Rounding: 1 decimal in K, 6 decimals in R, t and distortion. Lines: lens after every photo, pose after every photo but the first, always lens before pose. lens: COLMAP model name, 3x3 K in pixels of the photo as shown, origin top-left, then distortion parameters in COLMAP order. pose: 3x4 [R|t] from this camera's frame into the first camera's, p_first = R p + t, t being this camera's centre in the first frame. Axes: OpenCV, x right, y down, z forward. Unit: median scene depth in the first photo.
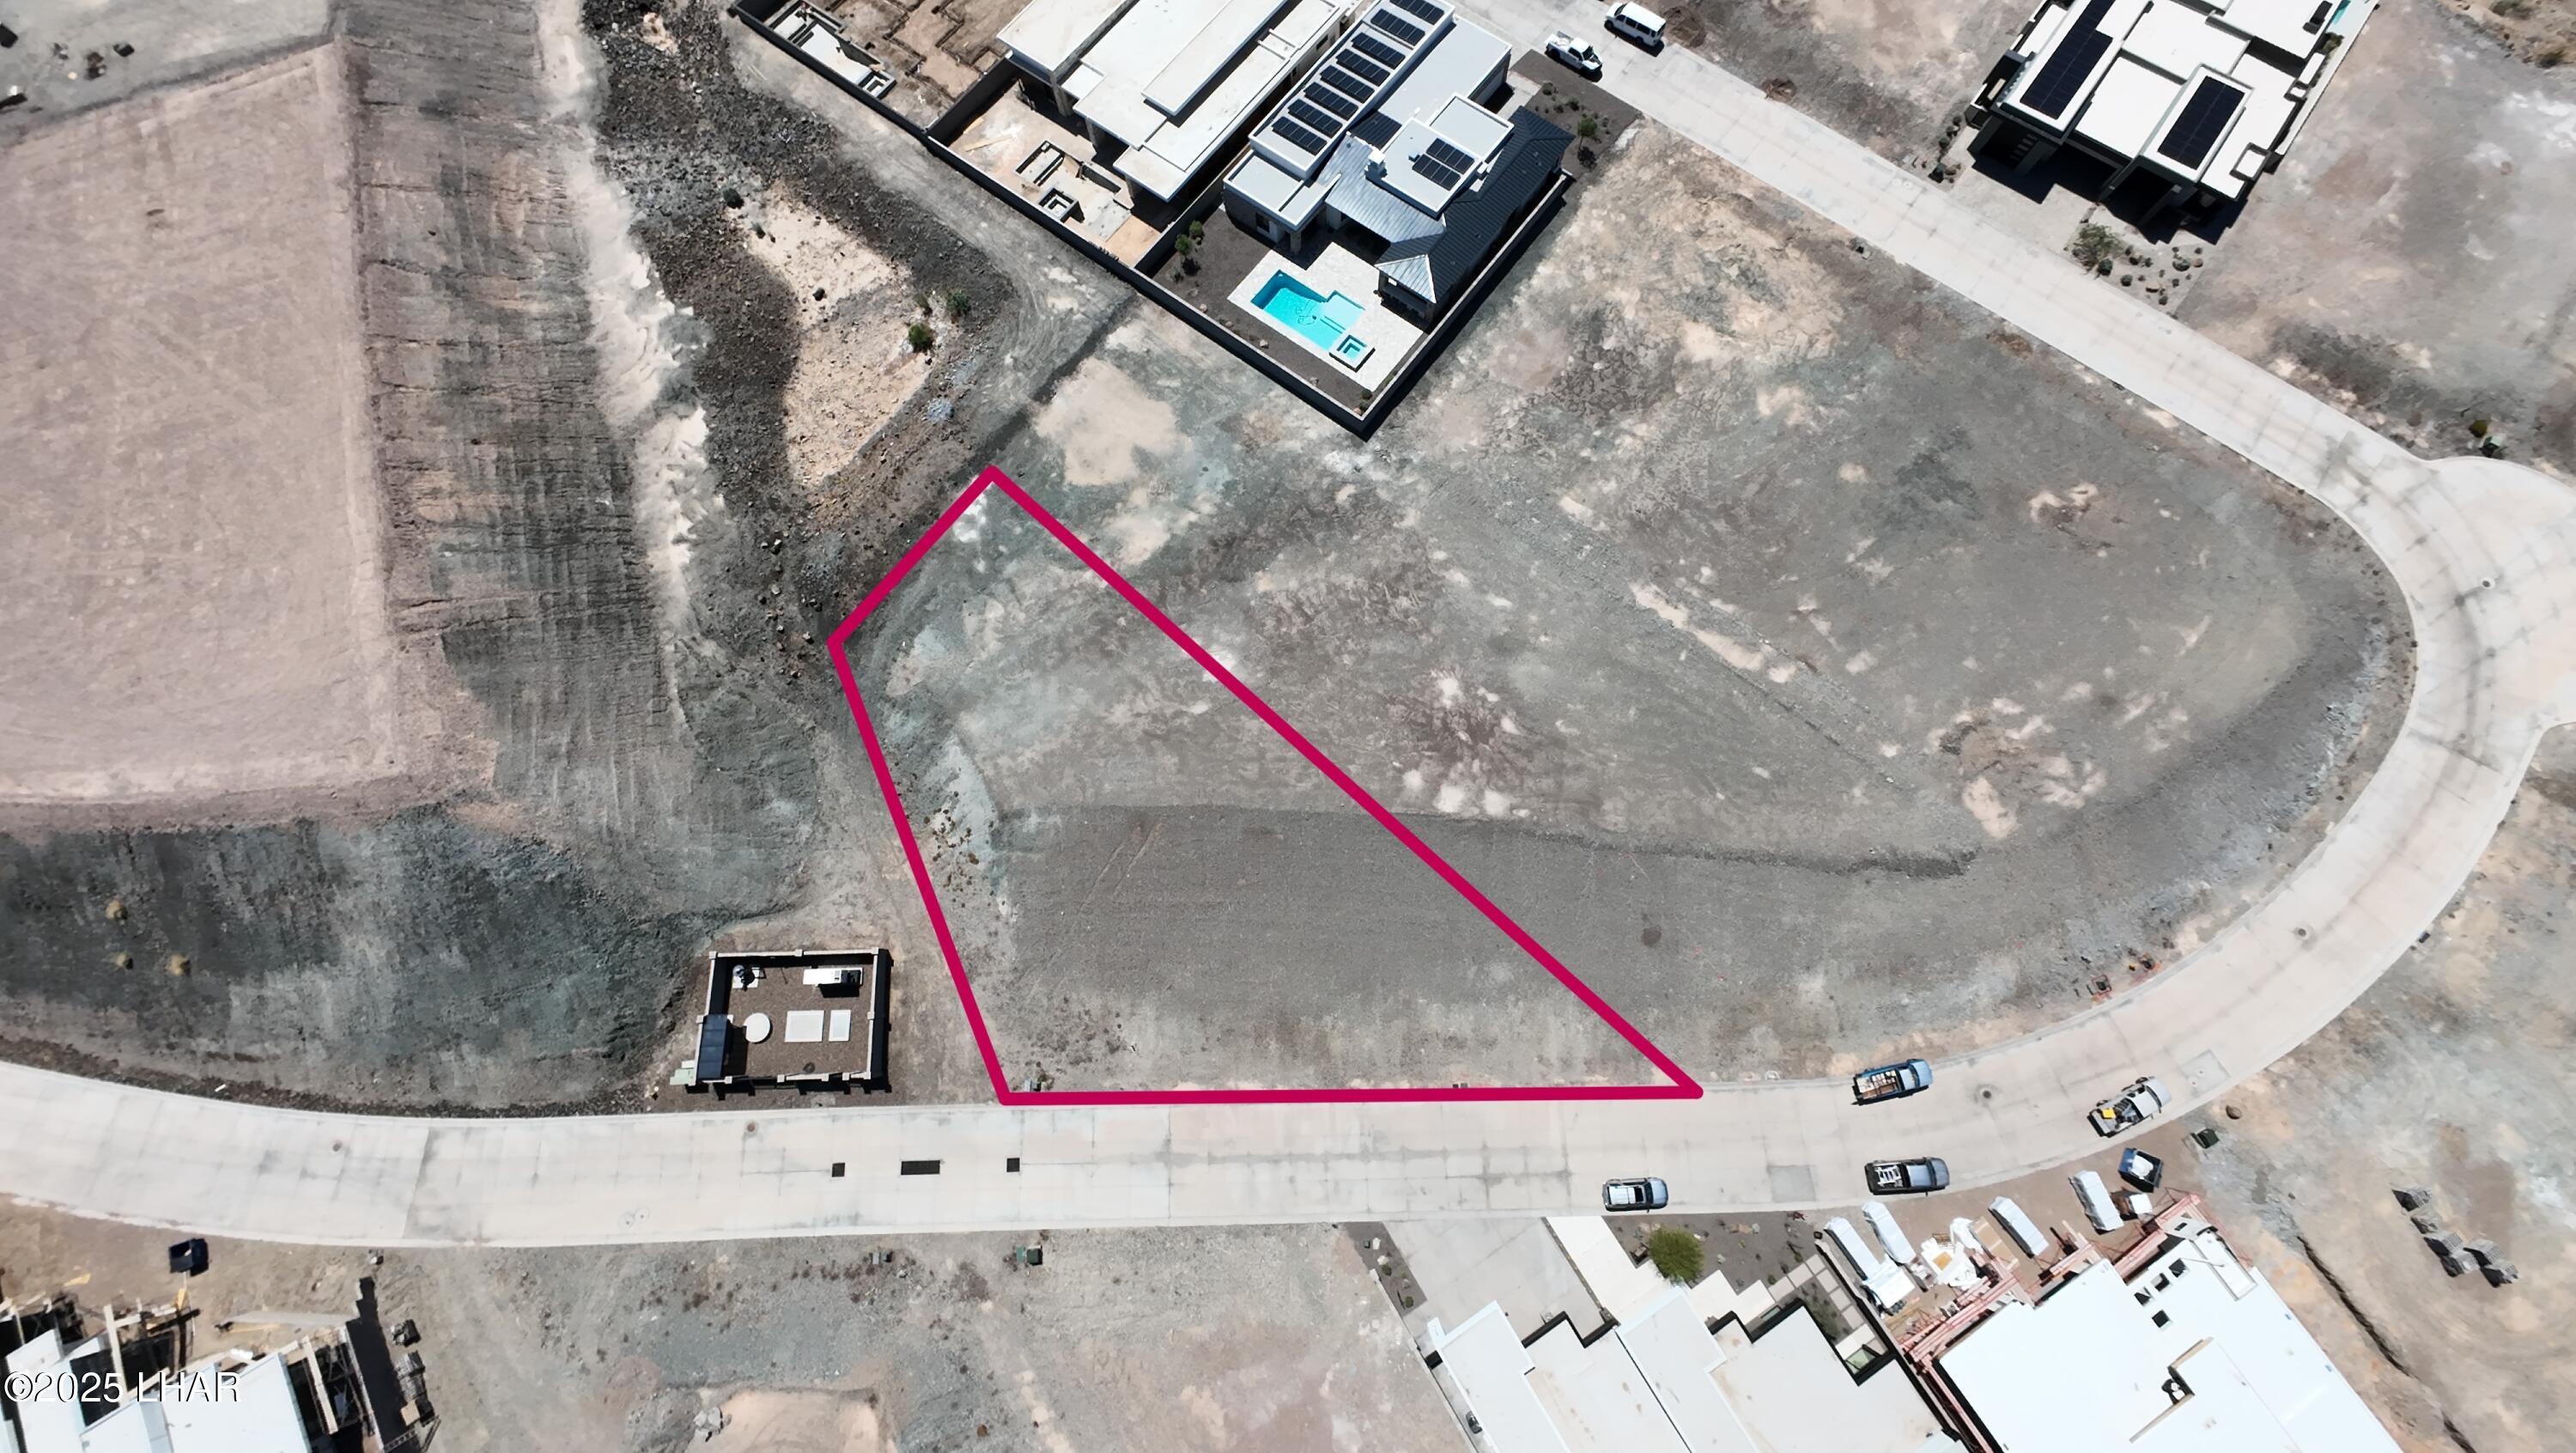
lens RADIAL K [[987.3, 0, 1284.3], [0, 987.3, 720.1], [0, 0, 1]] dist [-0.000512, -0.000965]
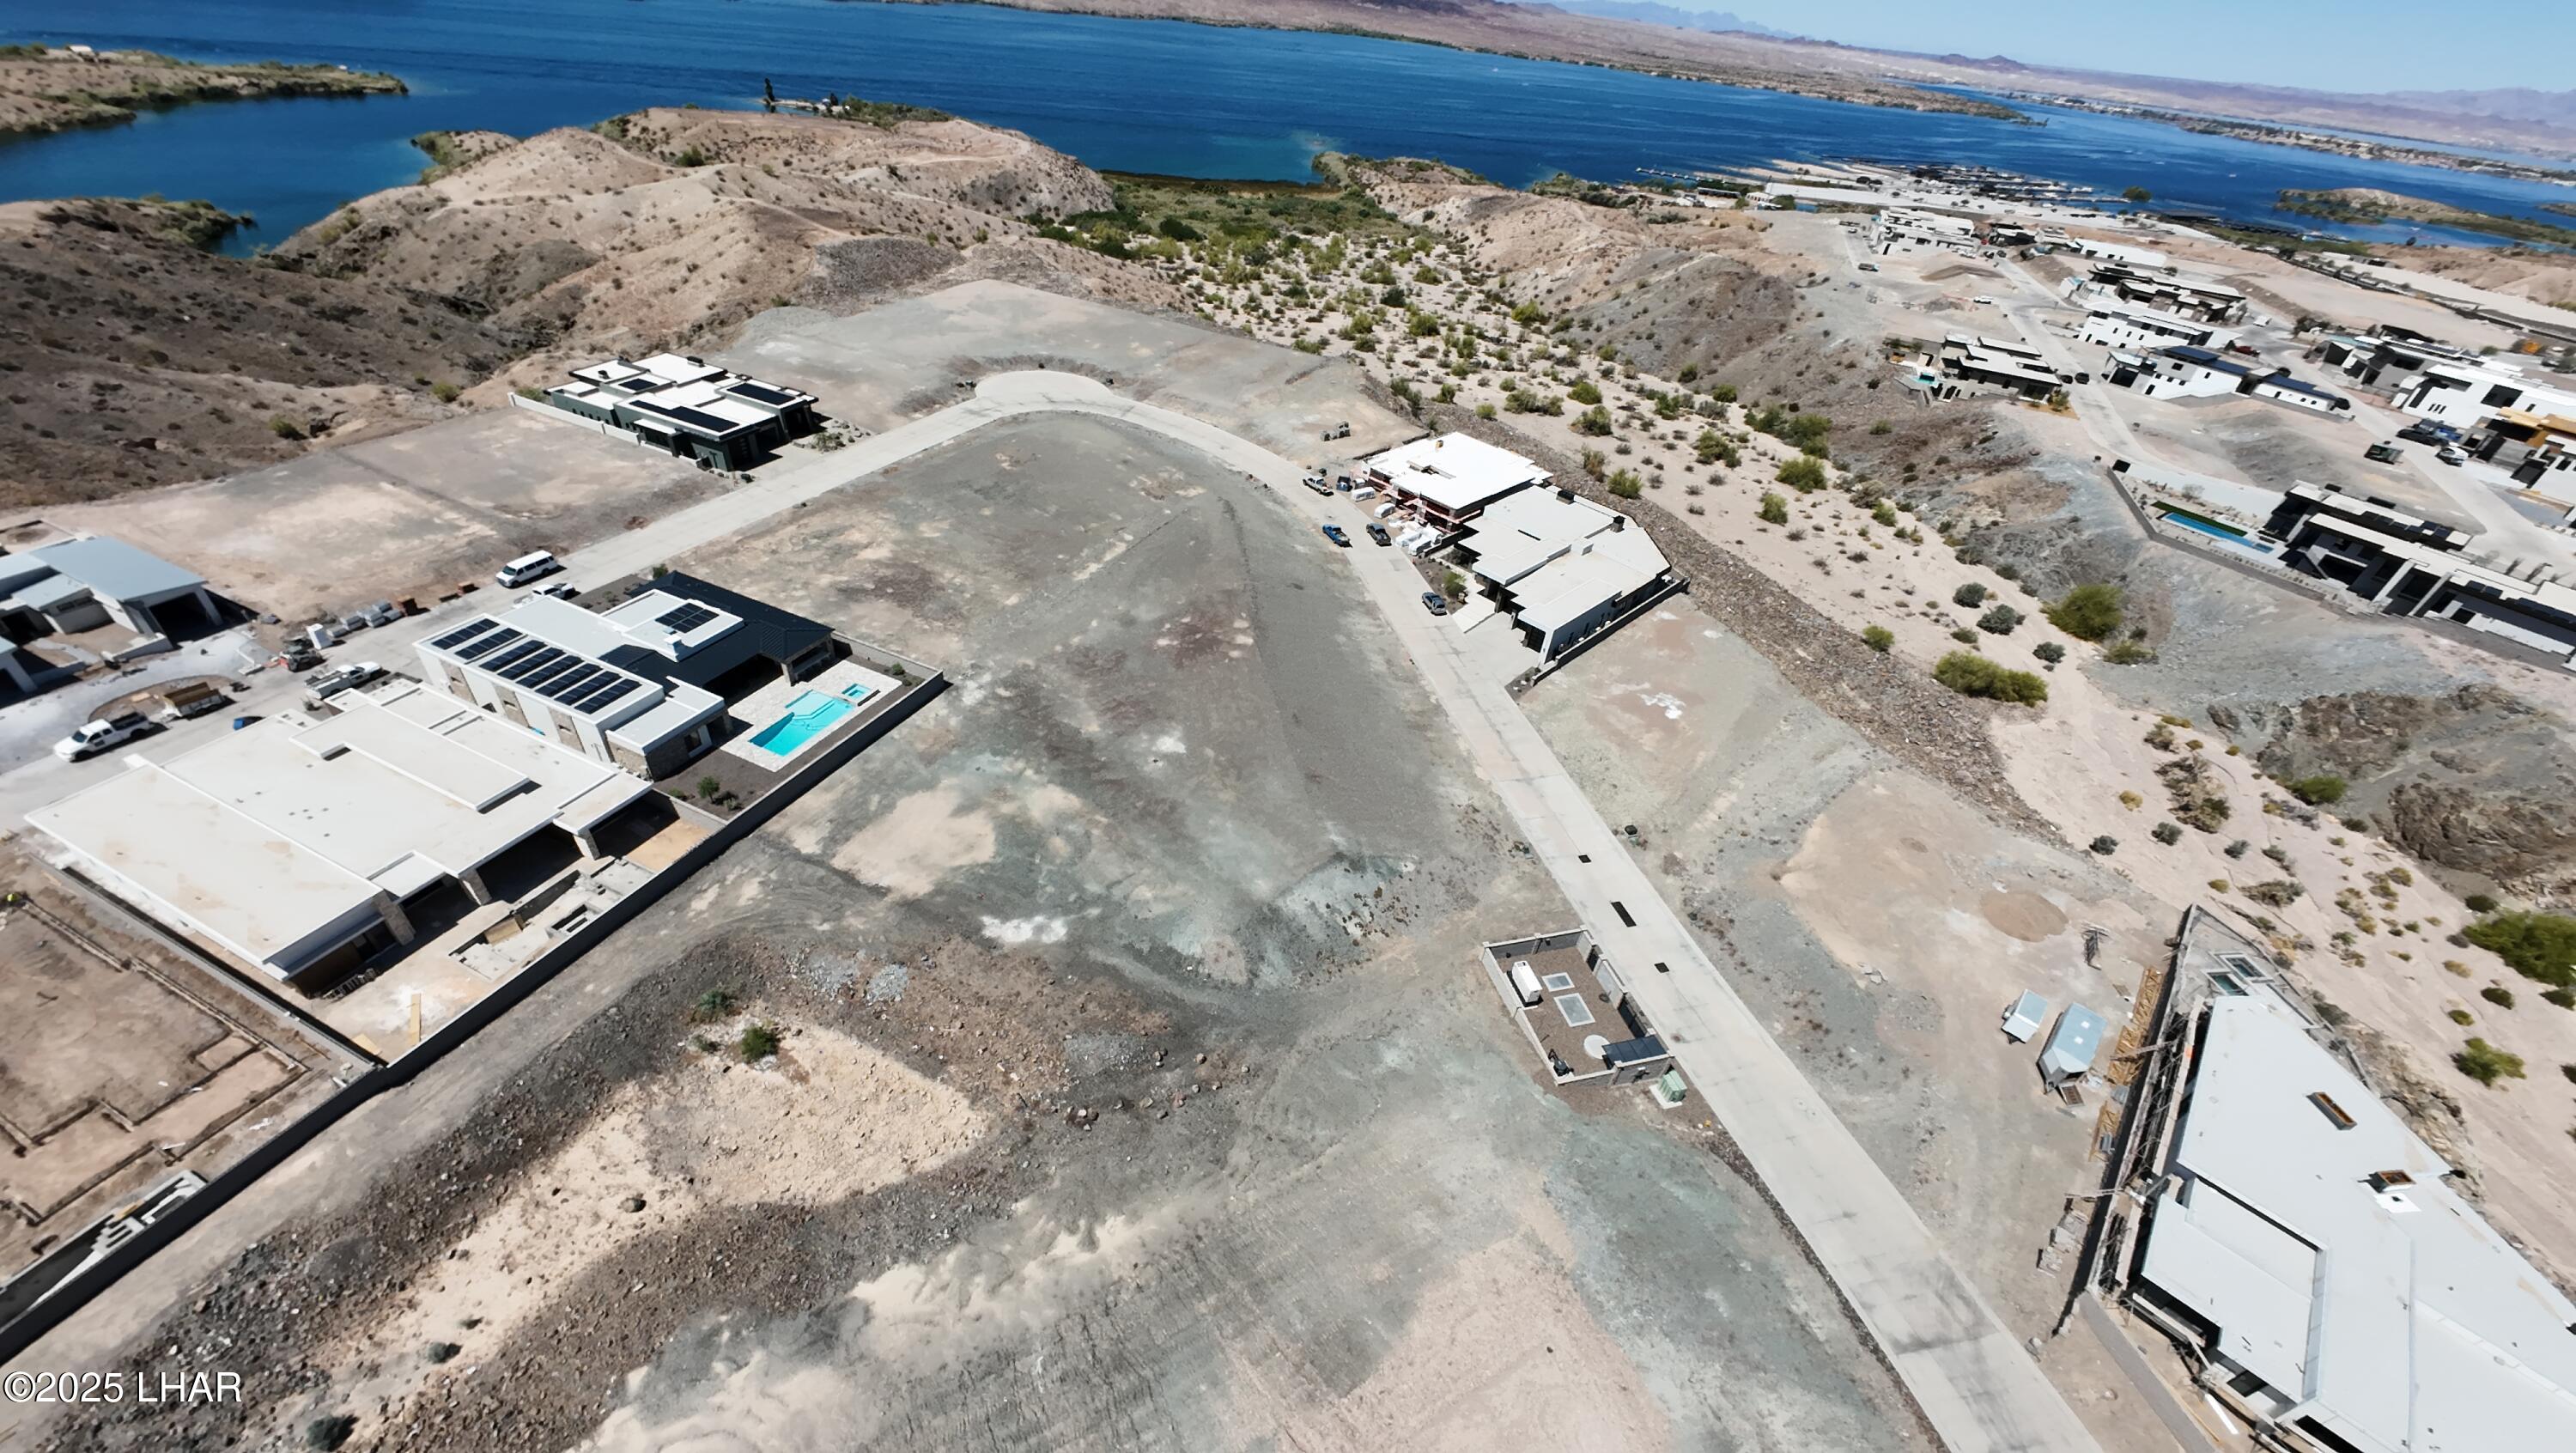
lens RADIAL K [[987.3, 0, 1284.3], [0, 987.3, 720.1], [0, 0, 1]] dist [-0.000512, -0.000965]
pose [[-0.236150, -0.575983, 0.782609, -0.950007], [0.909762, 0.151925, 0.386331, -0.369937], [-0.341418, 0.803220, 0.488131, 0.326669]]
